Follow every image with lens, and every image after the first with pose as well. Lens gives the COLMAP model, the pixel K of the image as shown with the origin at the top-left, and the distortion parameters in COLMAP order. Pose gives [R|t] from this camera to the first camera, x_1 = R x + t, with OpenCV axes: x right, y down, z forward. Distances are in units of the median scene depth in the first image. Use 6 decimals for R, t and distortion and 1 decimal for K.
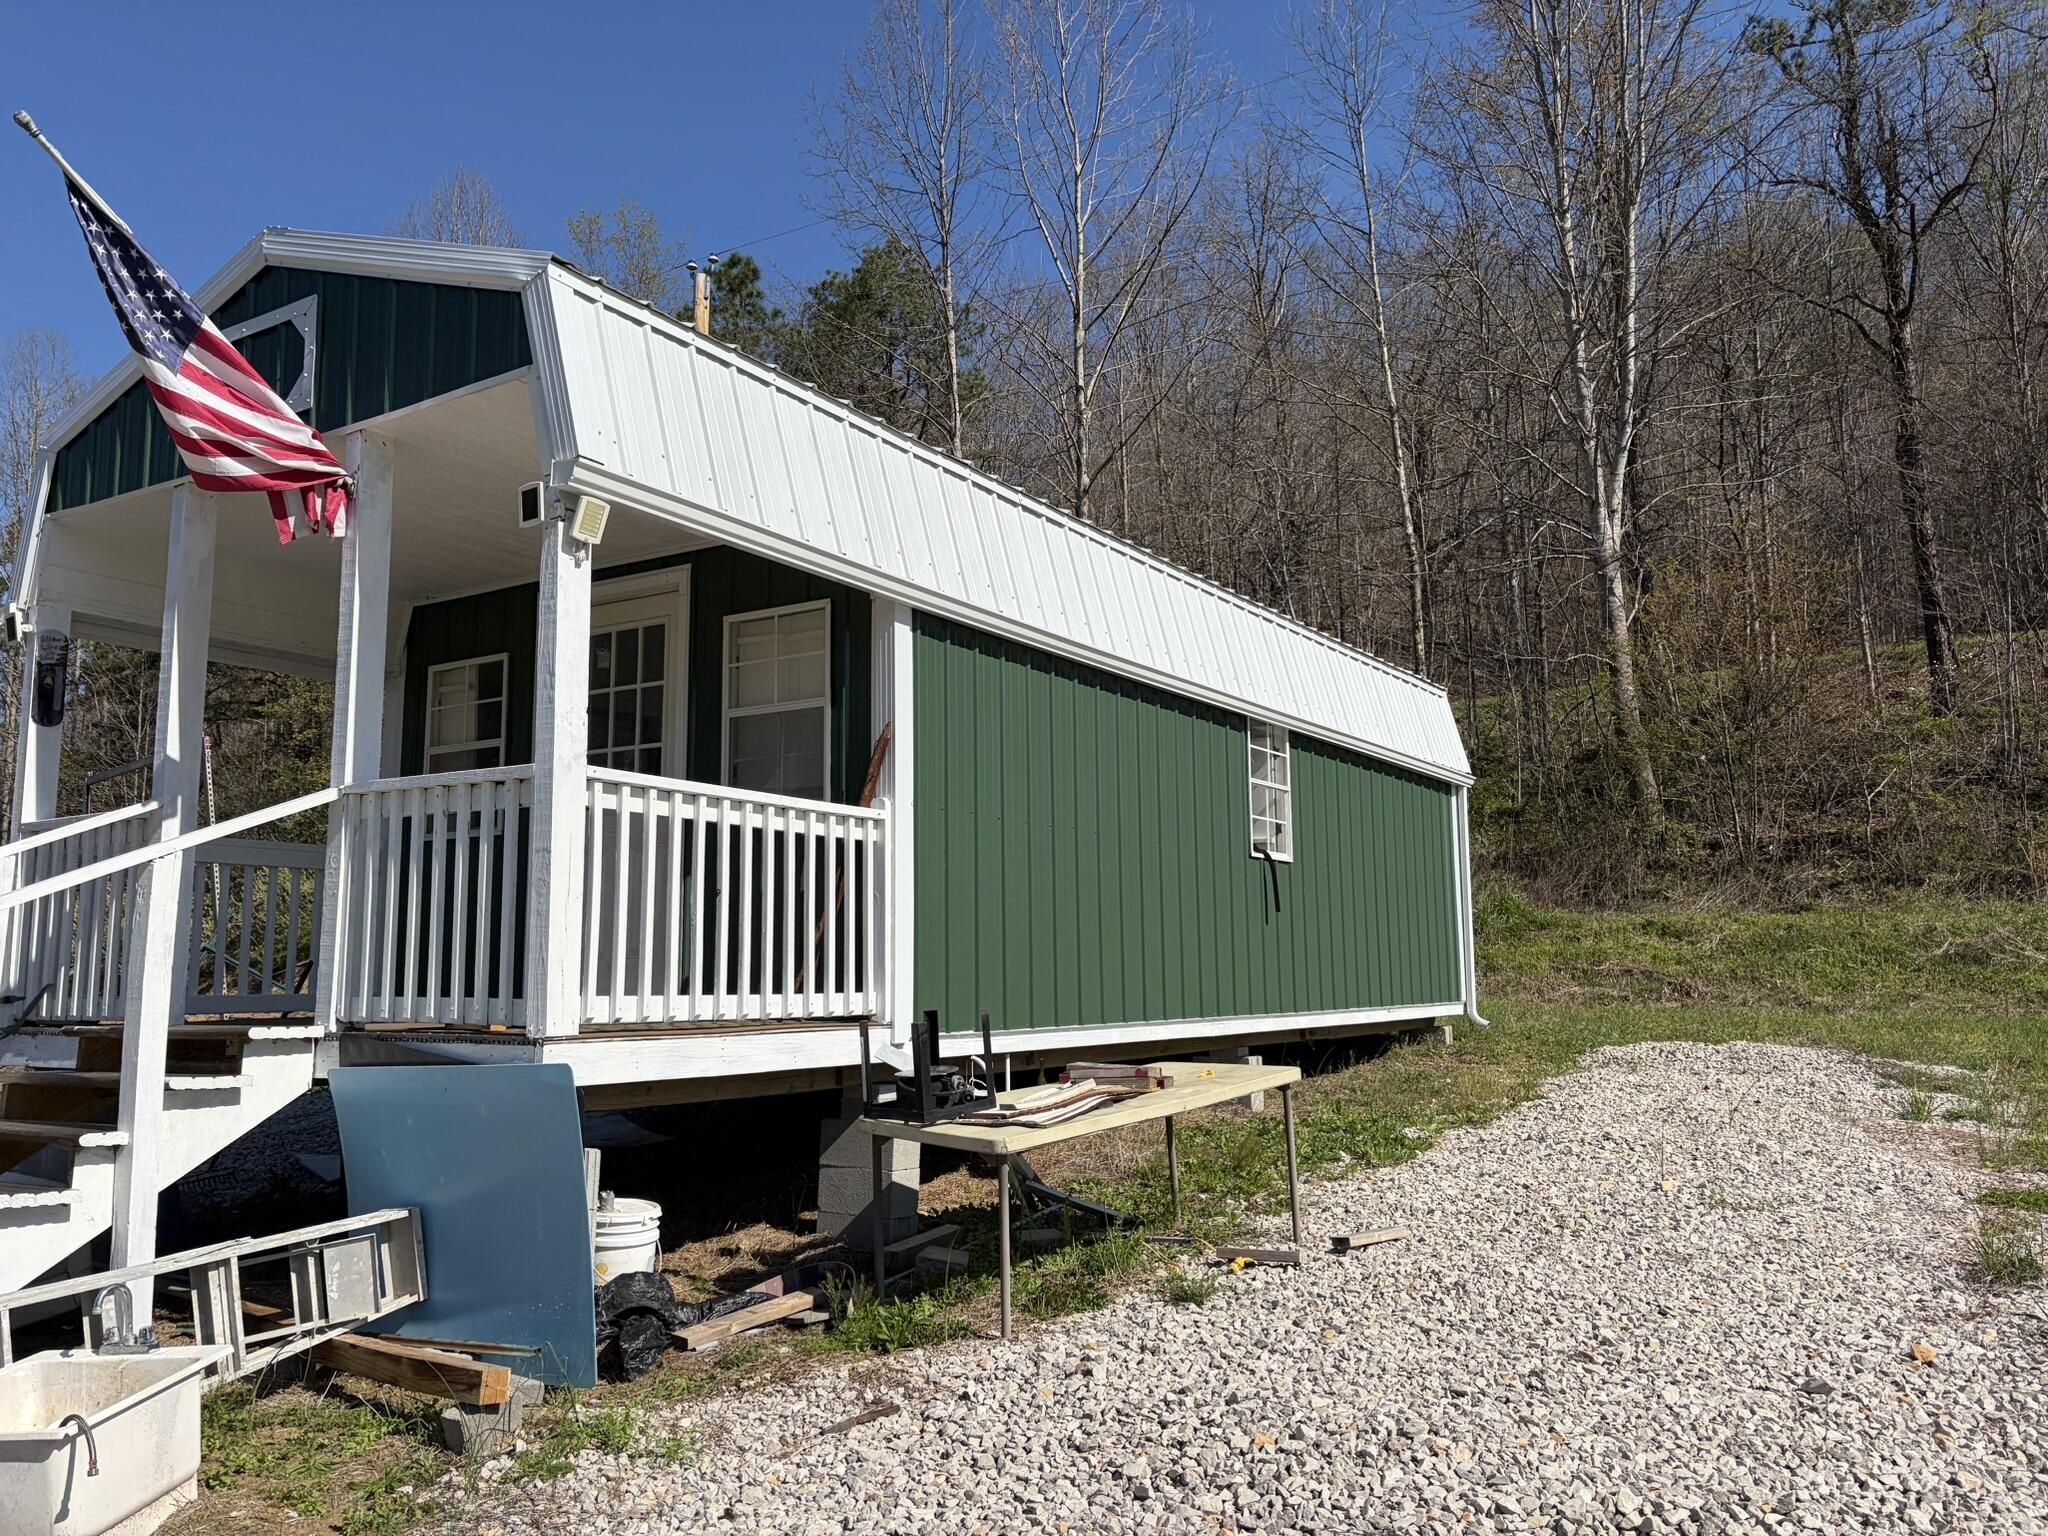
lens RADIAL K [[1534.5, 0, 1022.4], [0, 1534.5, 760.8], [0, 0, 1]] dist [0.002140, -0.000498]
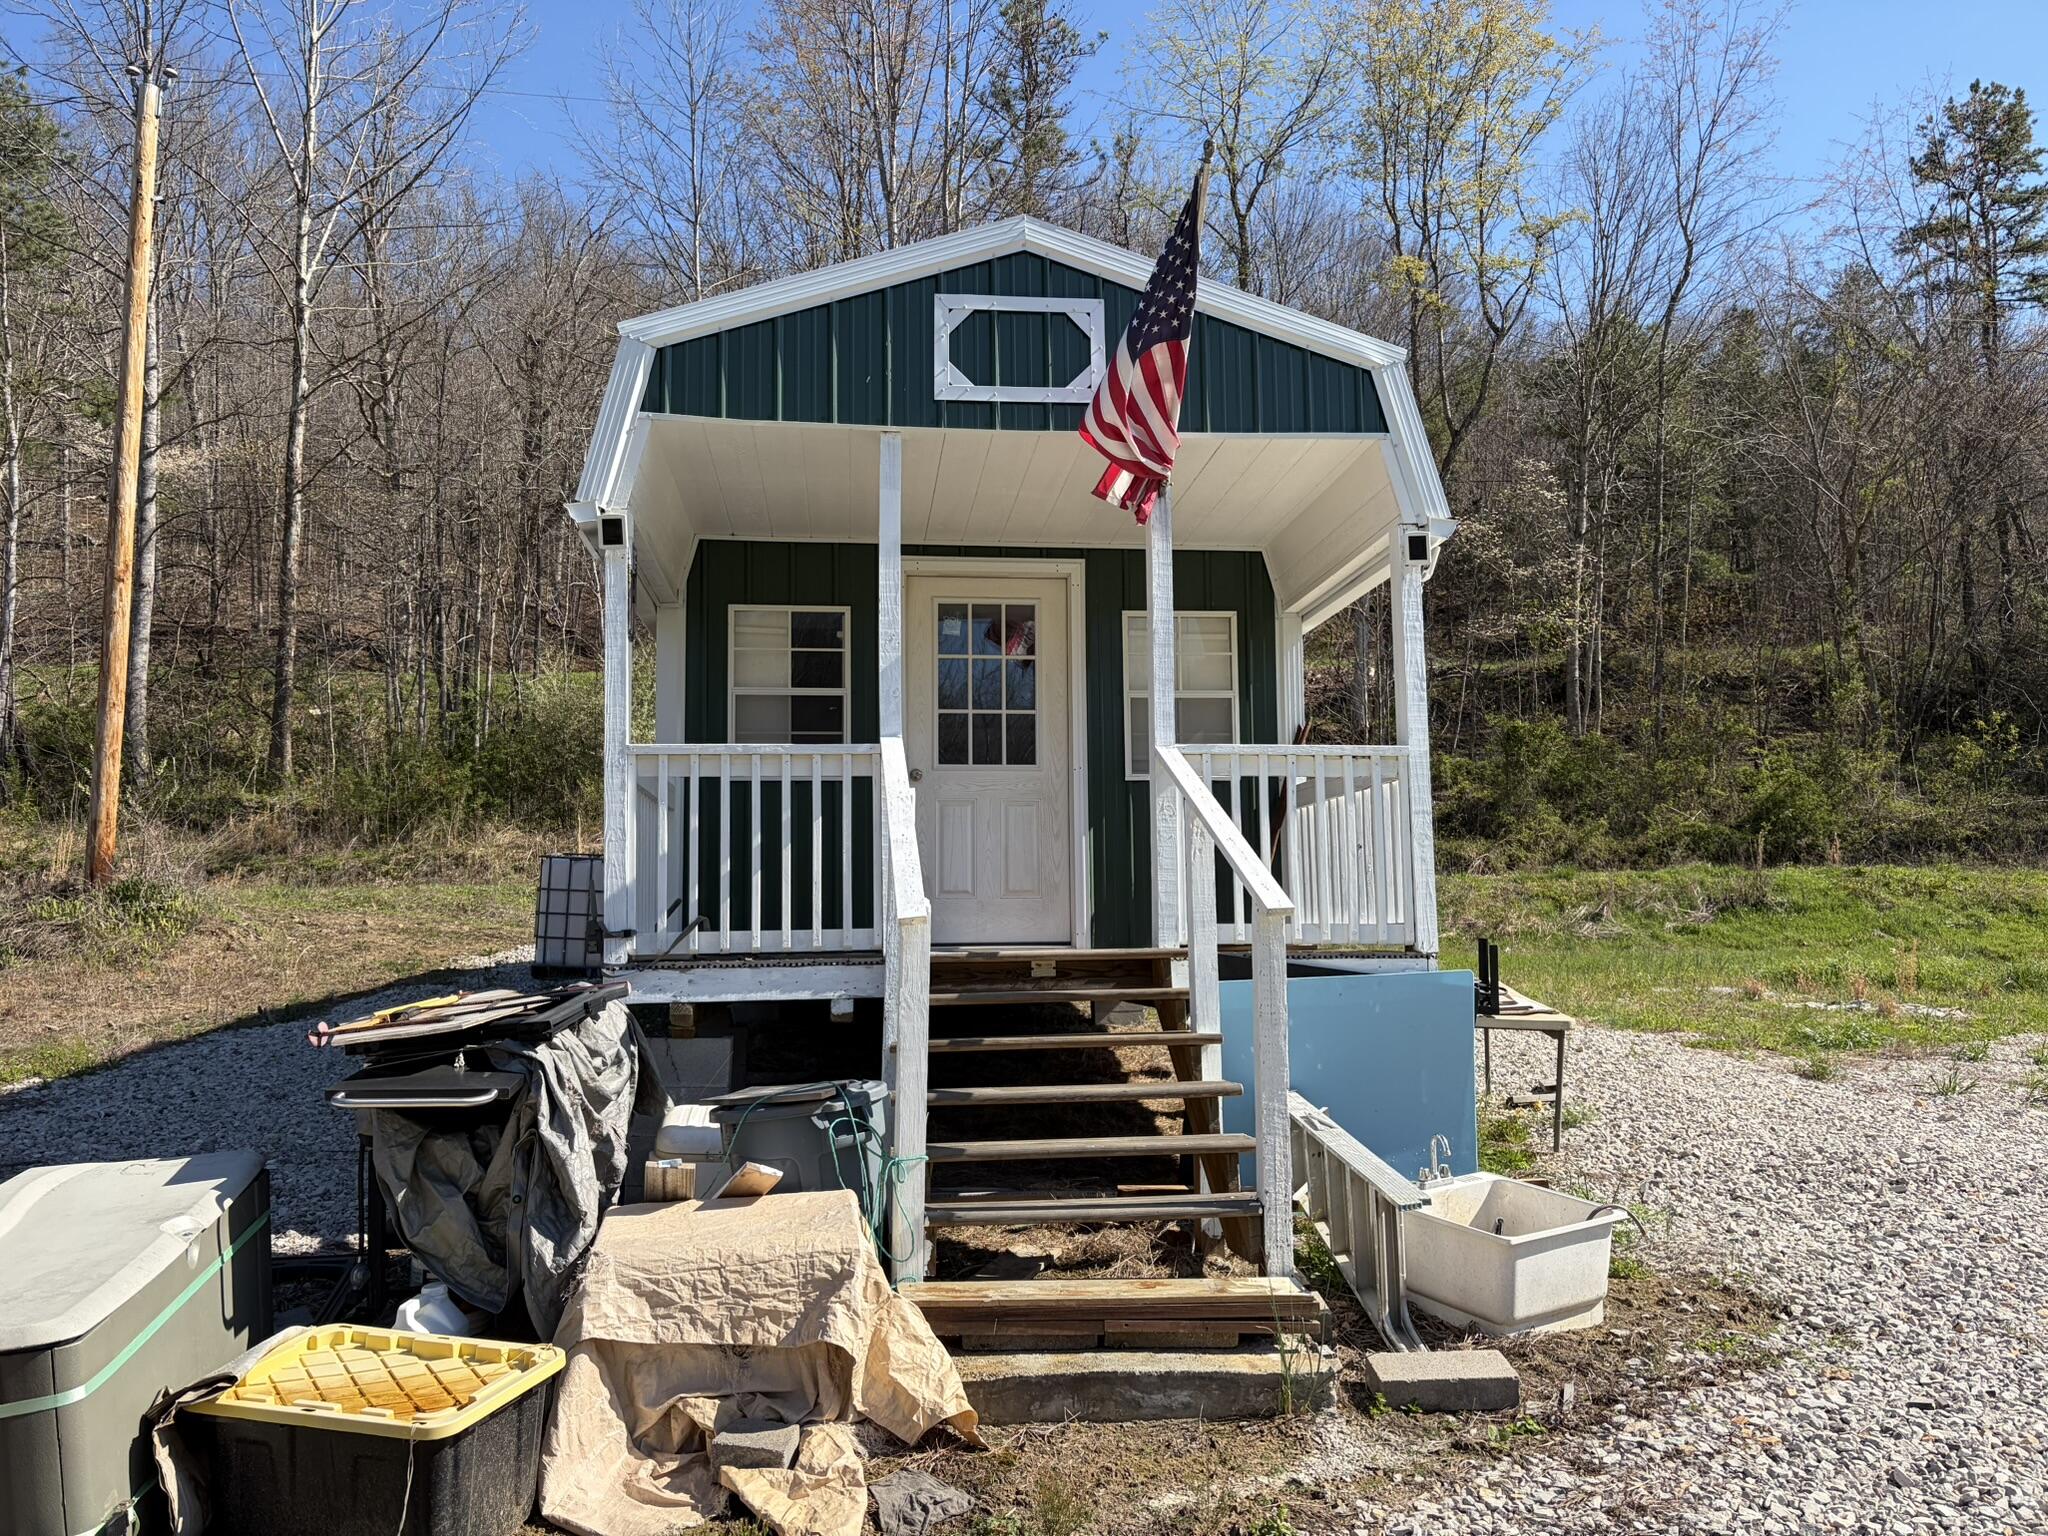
lens RADIAL K [[1534.5, 0, 1022.4], [0, 1534.5, 772.9], [0, 0, 1]] dist [0.002140, -0.000498]
pose [[0.787560, 0.062274, 0.613083, -0.859344], [-0.081821, 0.996640, 0.003872, 0.027479], [-0.610782, -0.053212, 0.790009, 0.107484]]
